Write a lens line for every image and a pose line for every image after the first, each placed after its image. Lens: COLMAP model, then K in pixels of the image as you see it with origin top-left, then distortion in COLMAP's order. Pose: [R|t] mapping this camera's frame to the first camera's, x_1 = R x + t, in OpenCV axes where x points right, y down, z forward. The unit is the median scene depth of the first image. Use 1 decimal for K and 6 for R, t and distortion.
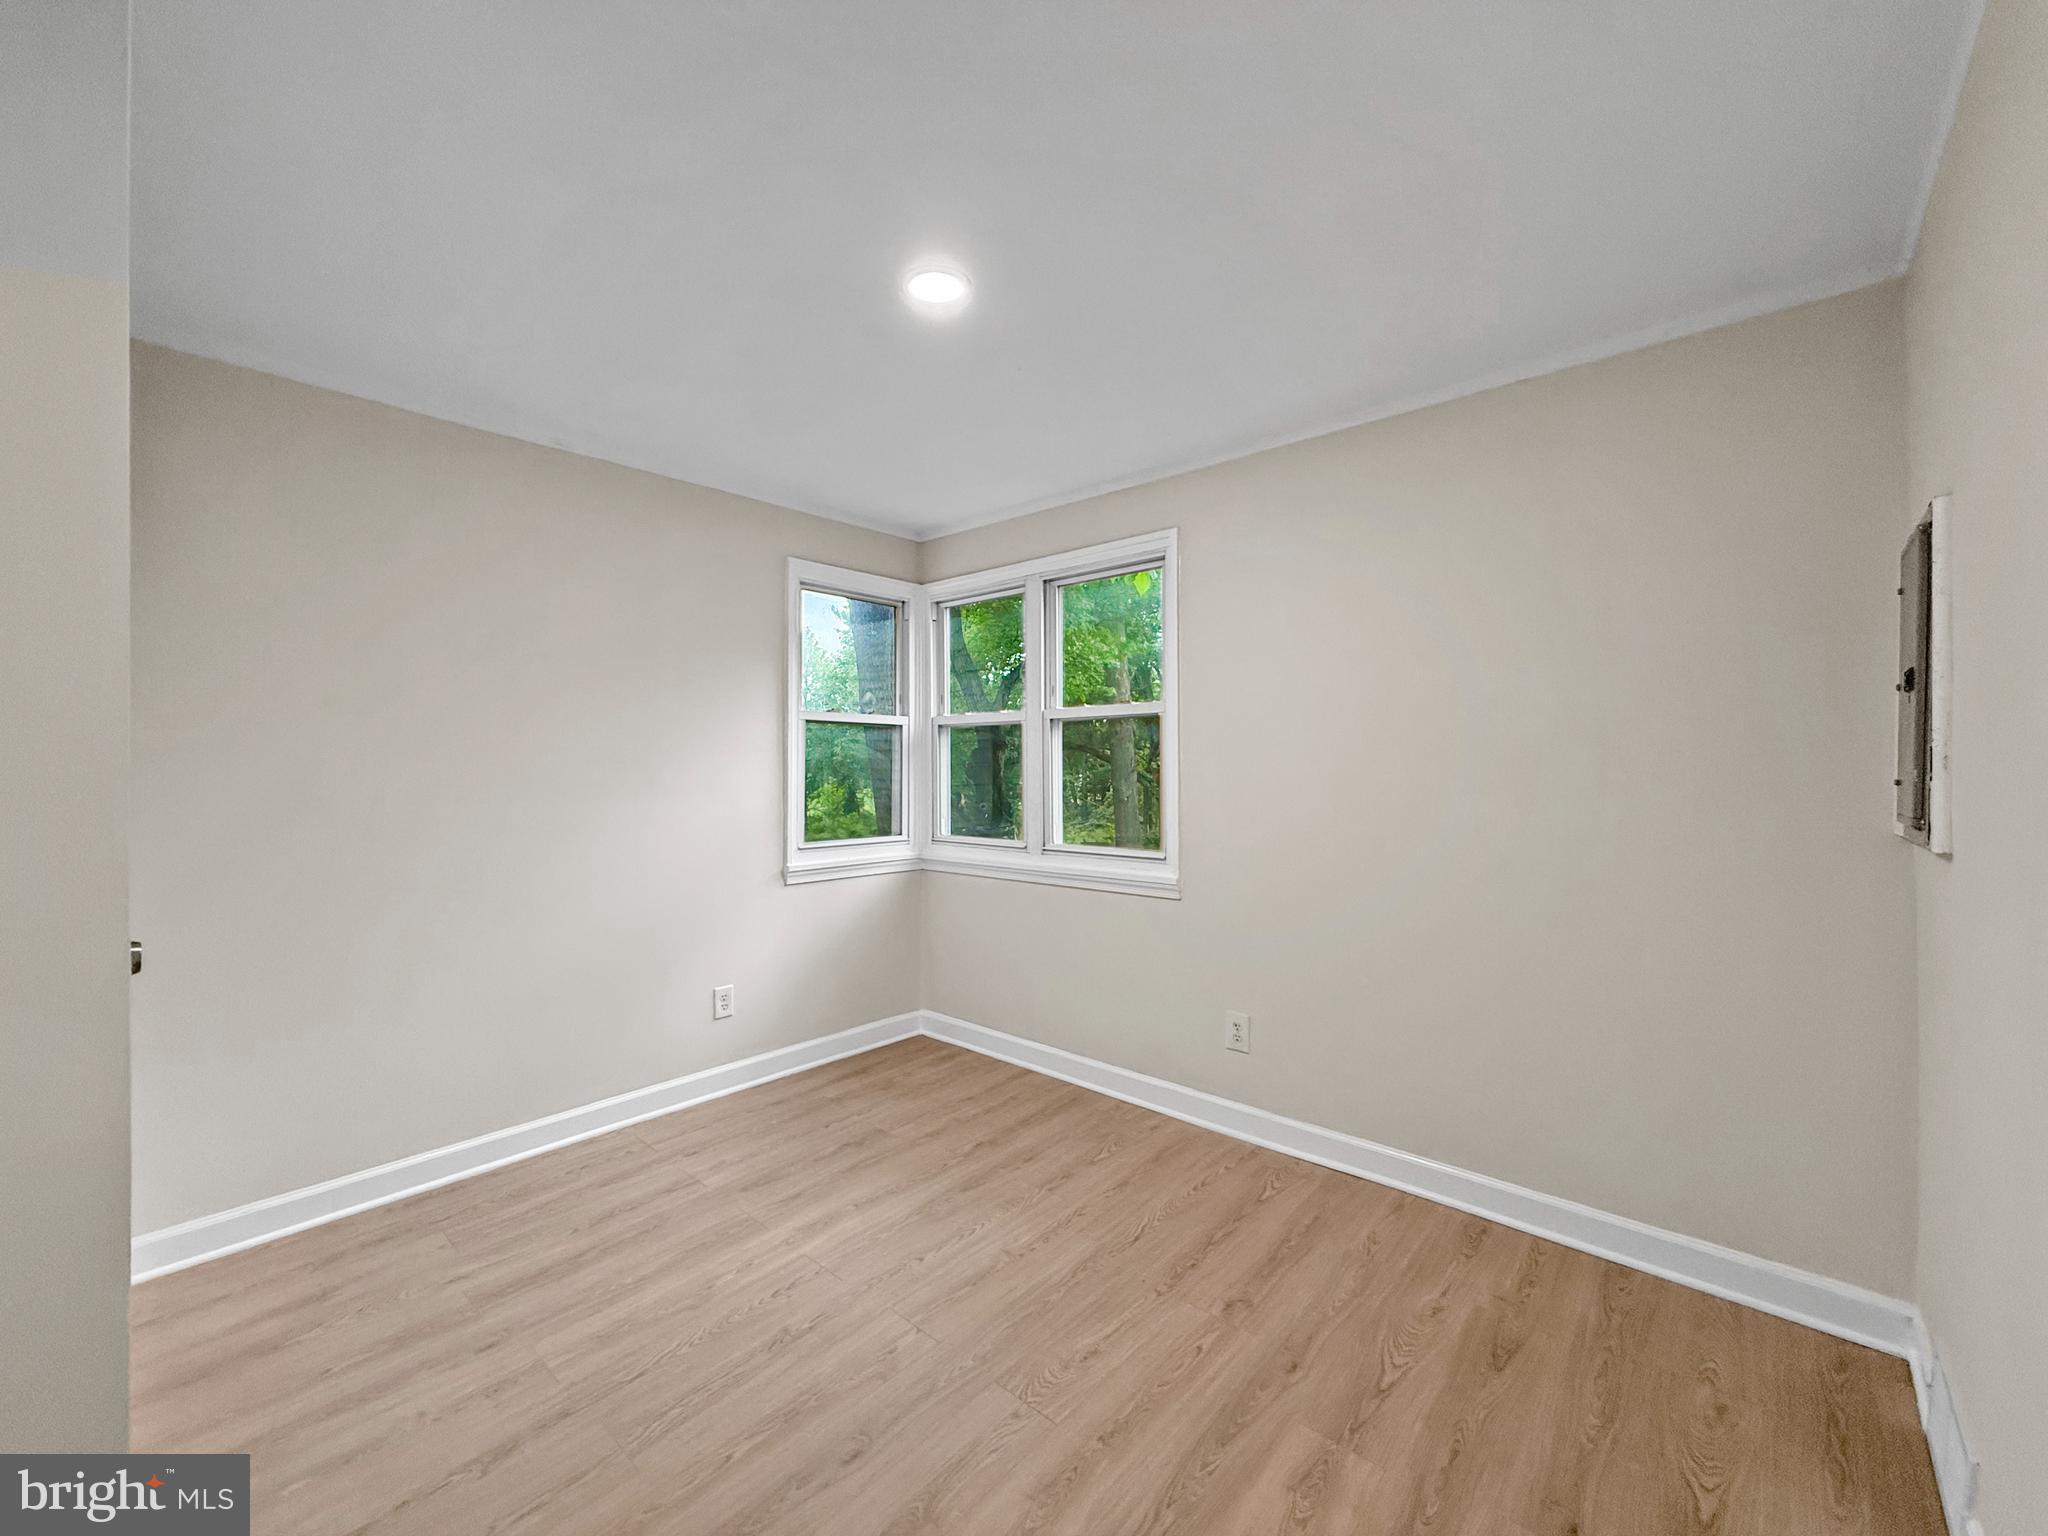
lens RADIAL K [[818.7, 0, 1022.3], [0, 818.7, 766.9], [0, 0, 1]] dist [-0.001186, 0.000386]
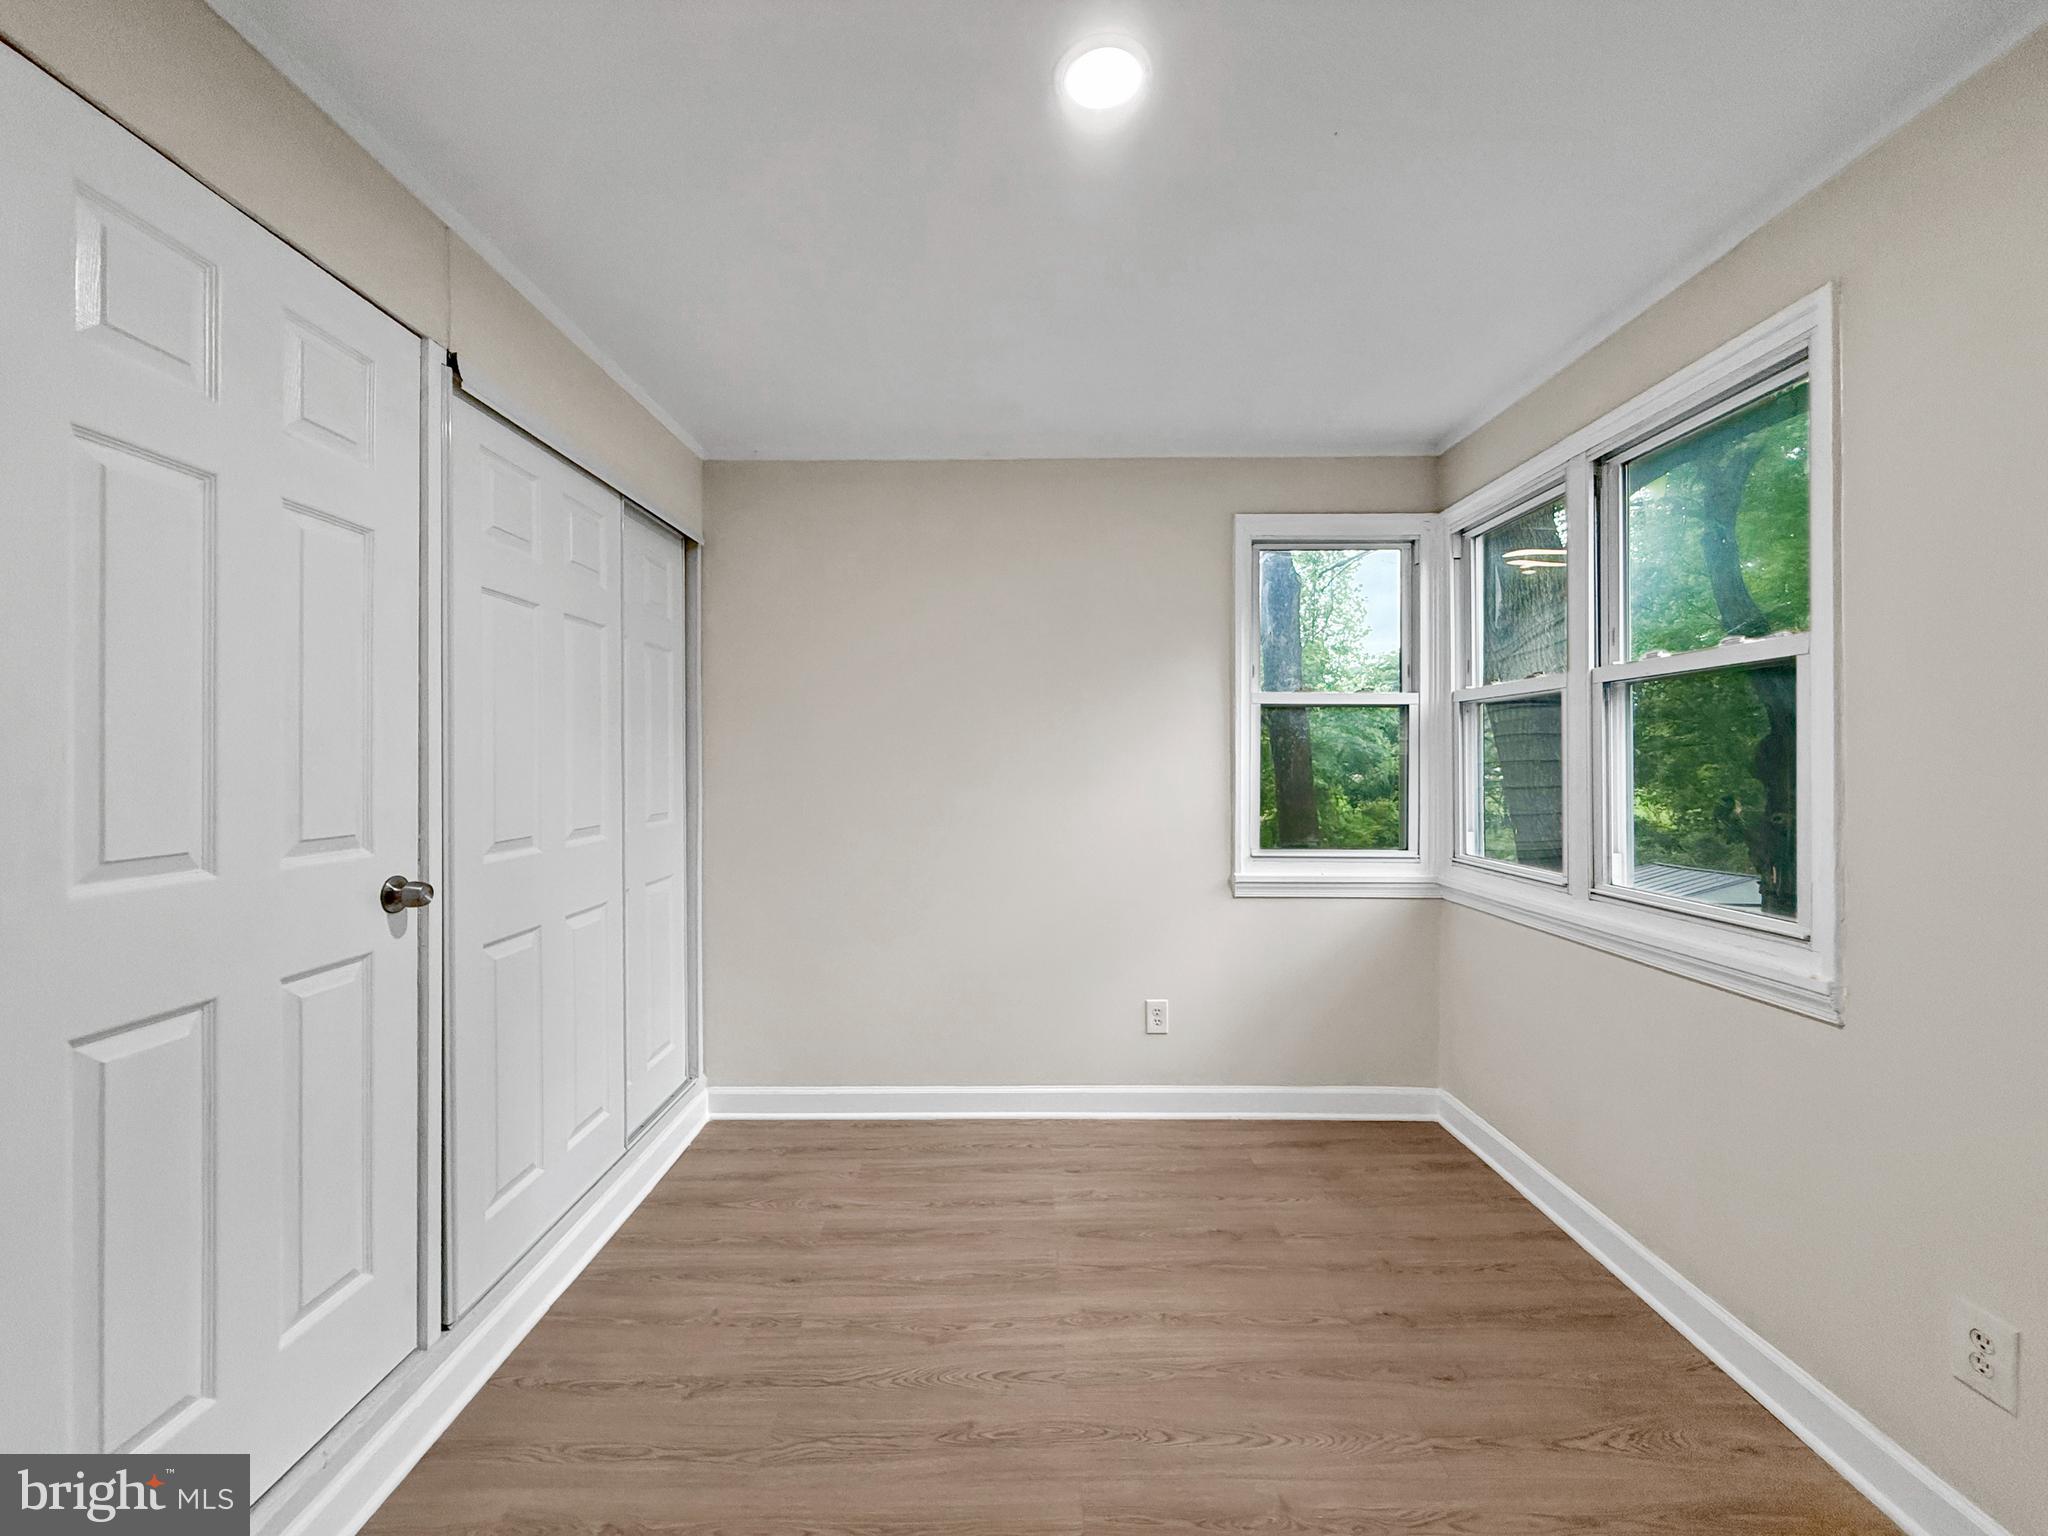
lens RADIAL K [[822.9, 0, 1019.5], [0, 822.9, 762.4], [0, 0, 1]] dist [-0.000662, 0.000205]
pose [[0.666626, 0.002746, -0.745387, 0.230056], [-0.000452, 0.999995, 0.003280, 0.000009], [0.745392, -0.001850, 0.666624, 0.289139]]
